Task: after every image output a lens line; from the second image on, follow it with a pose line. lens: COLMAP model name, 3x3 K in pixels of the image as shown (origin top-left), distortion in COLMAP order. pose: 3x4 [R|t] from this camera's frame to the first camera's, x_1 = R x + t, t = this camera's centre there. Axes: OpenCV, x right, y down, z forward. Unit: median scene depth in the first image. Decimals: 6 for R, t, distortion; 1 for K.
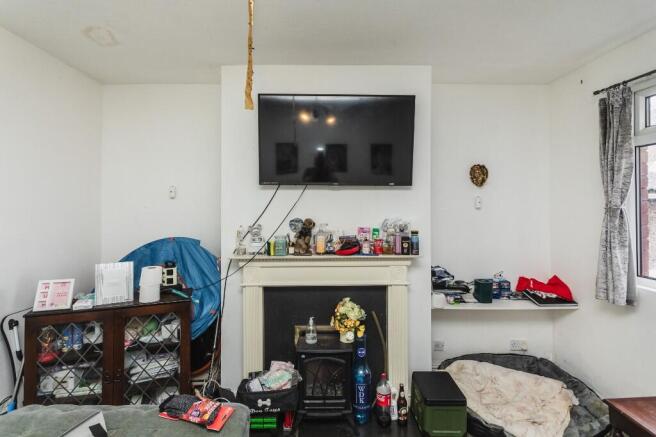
lens RADIAL K [[306.7, 0, 325.8], [0, 306.7, 202.2], [0, 0, 1]] dist [-0.000664, 0.000049]
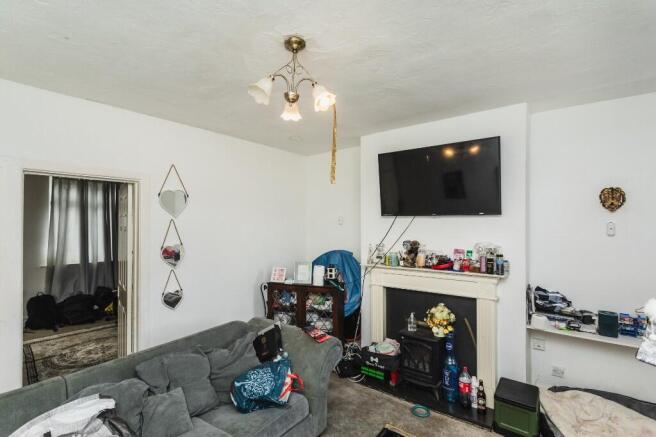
lens RADIAL K [[311.3, 0, 325.5], [0, 311.3, 220.7], [0, 0, 1]] dist [-0.001972, -0.000201]
pose [[0.783732, -0.008003, -0.621047, 0.499722], [0.009310, 0.999956, -0.001137, -0.036436], [0.621029, -0.004891, 0.783772, -0.318864]]
